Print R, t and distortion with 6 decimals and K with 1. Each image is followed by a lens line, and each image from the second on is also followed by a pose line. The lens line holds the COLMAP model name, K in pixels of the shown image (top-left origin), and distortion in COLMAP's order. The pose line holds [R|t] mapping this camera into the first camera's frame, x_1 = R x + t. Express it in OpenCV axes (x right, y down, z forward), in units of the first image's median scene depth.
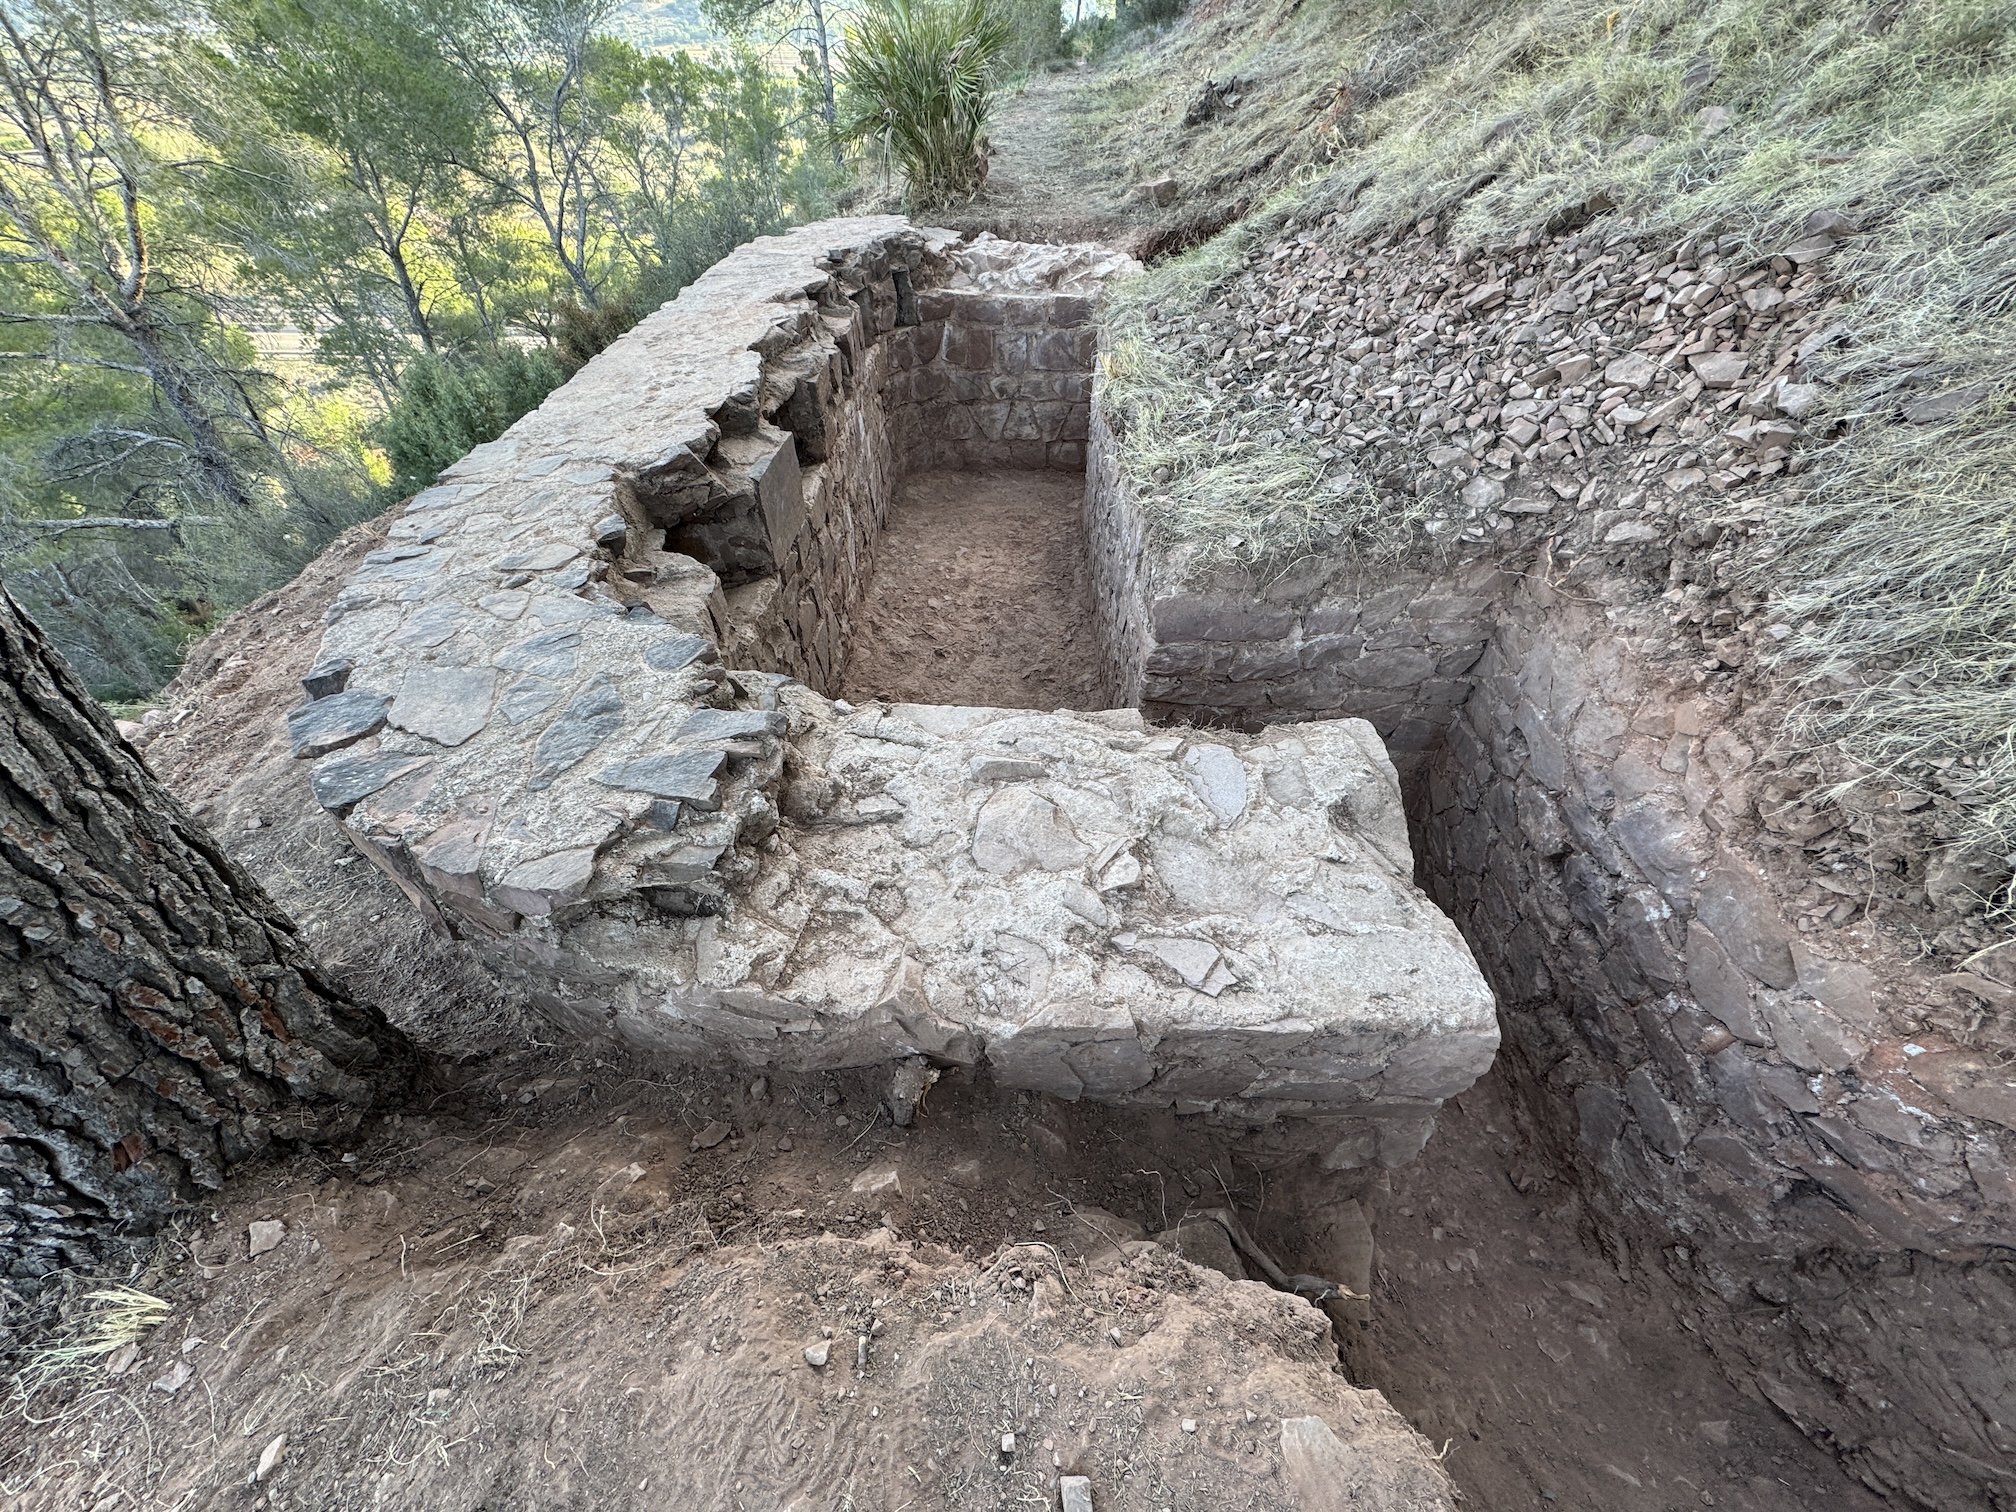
lens RADIAL K [[800.8, 0, 1008.0], [0, 800.8, 756.0], [0, 0, 1]] dist [0.000085, 0.000108]
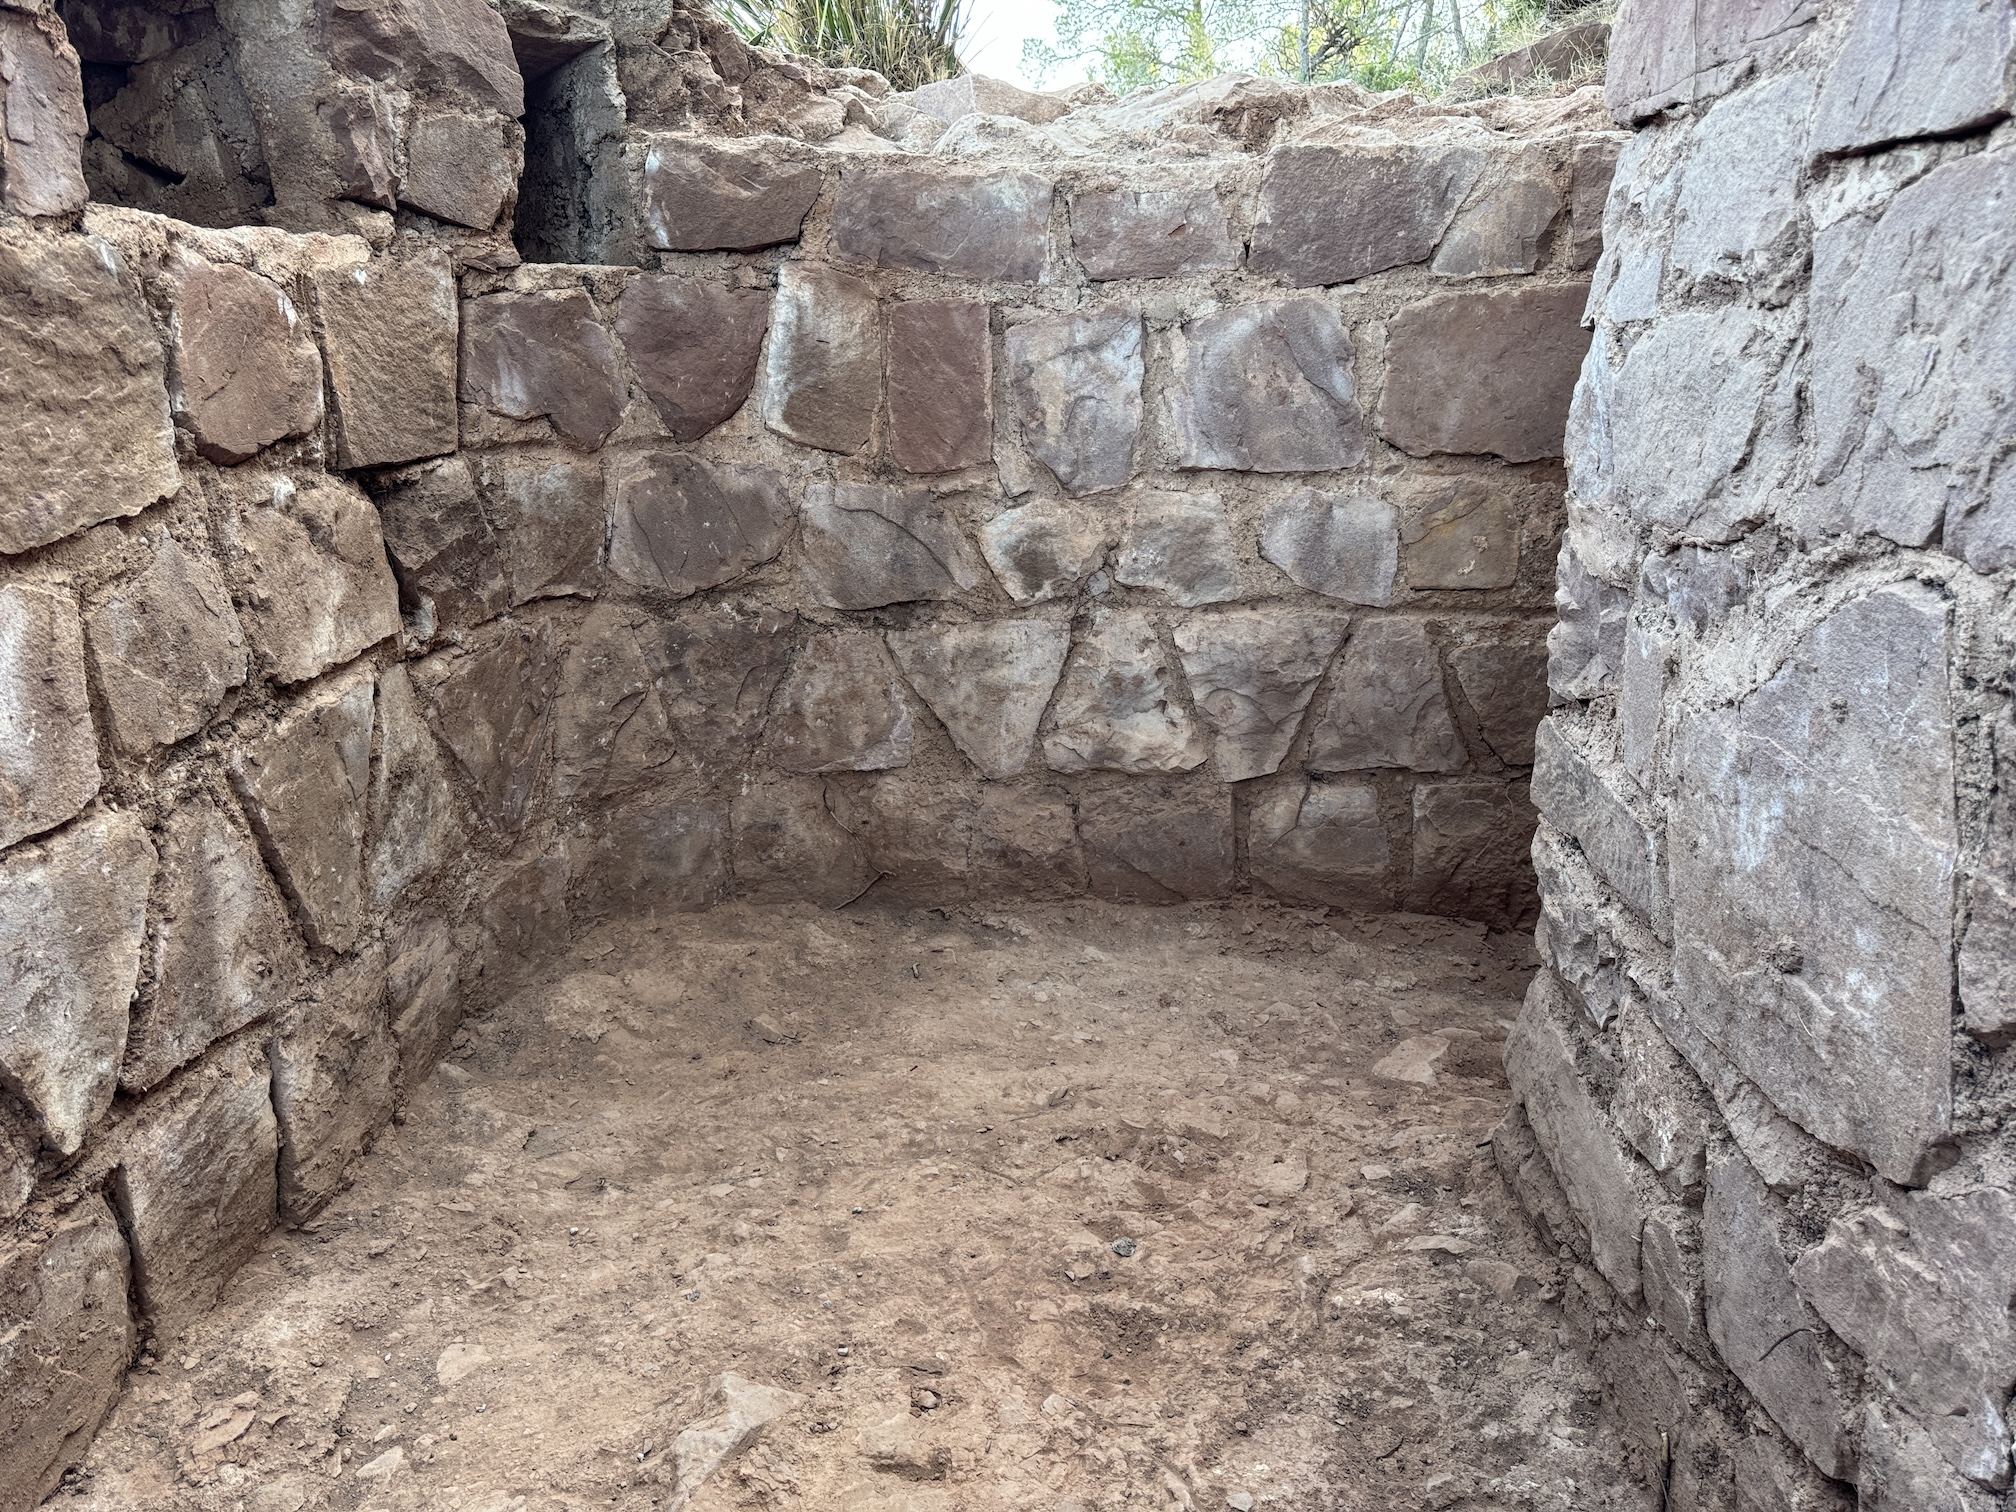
lens RADIAL K [[1410.6, 0, 1008.0], [0, 1410.6, 756.0], [0, 0, 1]] dist [0.107863, -0.000034]
pose [[0.999220, -0.006453, -0.038964, 0.000393], [-0.012529, 0.883802, -0.467693, -0.233840], [0.037454, 0.467816, 0.883032, 0.709464]]
